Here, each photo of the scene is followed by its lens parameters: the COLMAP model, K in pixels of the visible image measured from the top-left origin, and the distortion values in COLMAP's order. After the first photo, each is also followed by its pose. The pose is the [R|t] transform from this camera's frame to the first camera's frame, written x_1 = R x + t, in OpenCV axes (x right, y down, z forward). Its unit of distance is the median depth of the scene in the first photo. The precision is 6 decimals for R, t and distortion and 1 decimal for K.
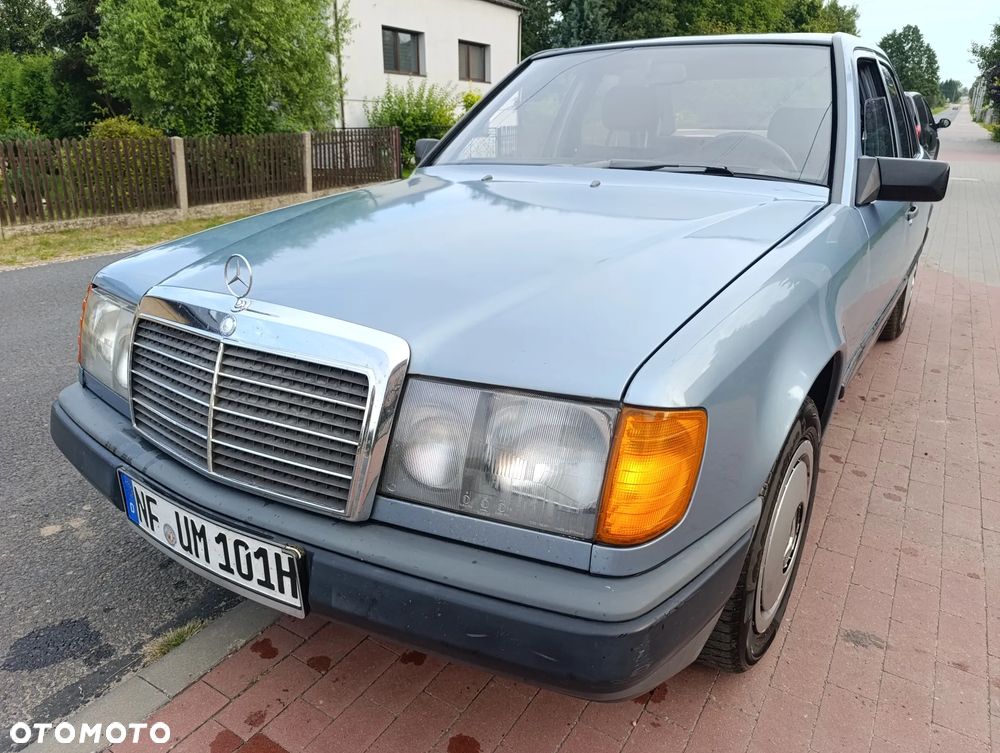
lens RADIAL K [[686.4, 0, 501.3], [0, 686.4, 384.0], [0, 0, 1]] dist [0.028115, -0.035906]
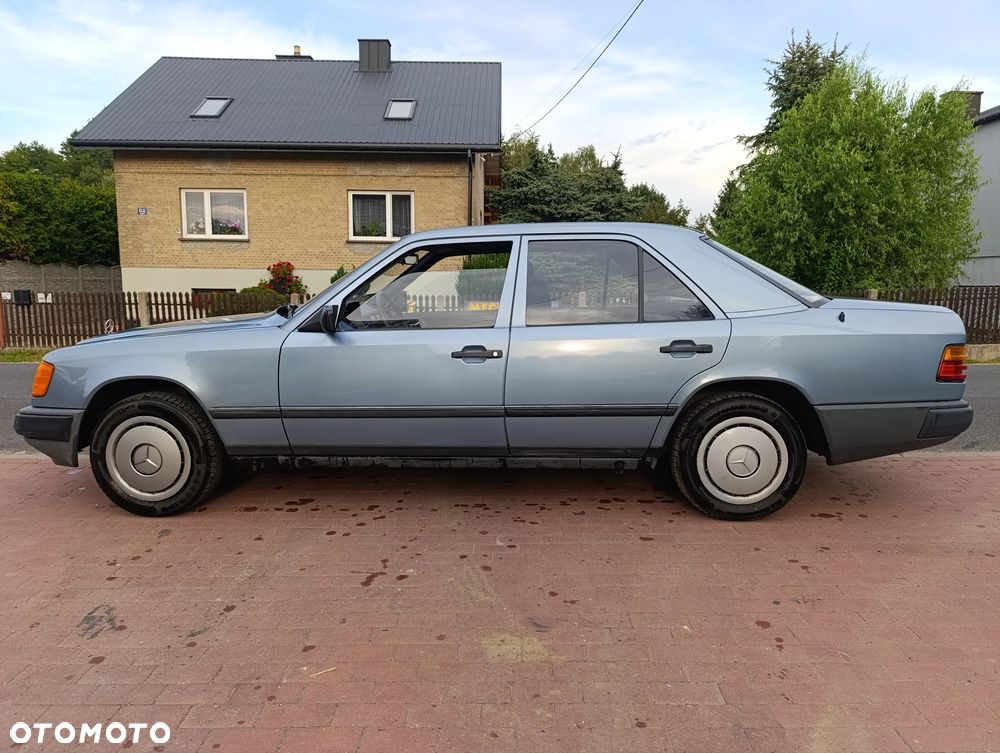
lens RADIAL K [[682.7, 0, 499.9], [0, 682.7, 379.3], [0, 0, 1]] dist [0.031953, -0.034654]
pose [[0.524487, 0.125051, -0.842185, 1.993889], [-0.303625, 0.951592, -0.047793, -0.187042], [0.795440, 0.280775, 0.537067, 0.441948]]
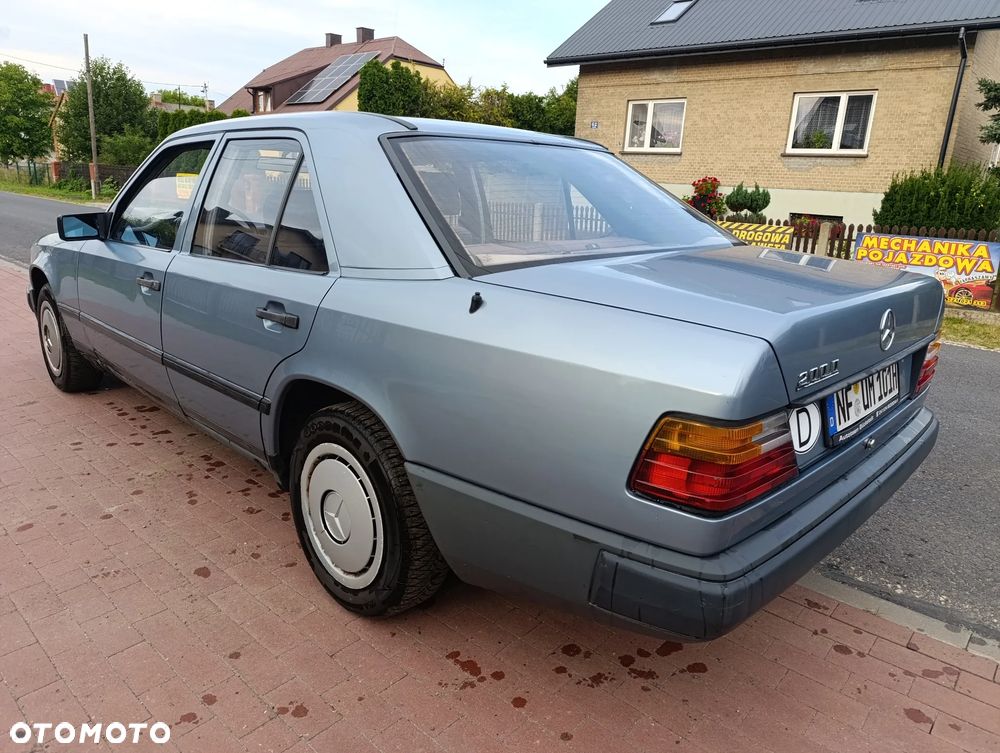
lens RADIAL K [[681.6, 0, 505.4], [0, 681.6, 376.5], [0, 0, 1]] dist [0.029942, -0.031333]
pose [[-0.176731, 0.261009, -0.949021, 1.800074], [-0.389793, 0.866804, 0.310986, -0.780468], [0.903785, 0.424883, -0.051451, 1.897711]]
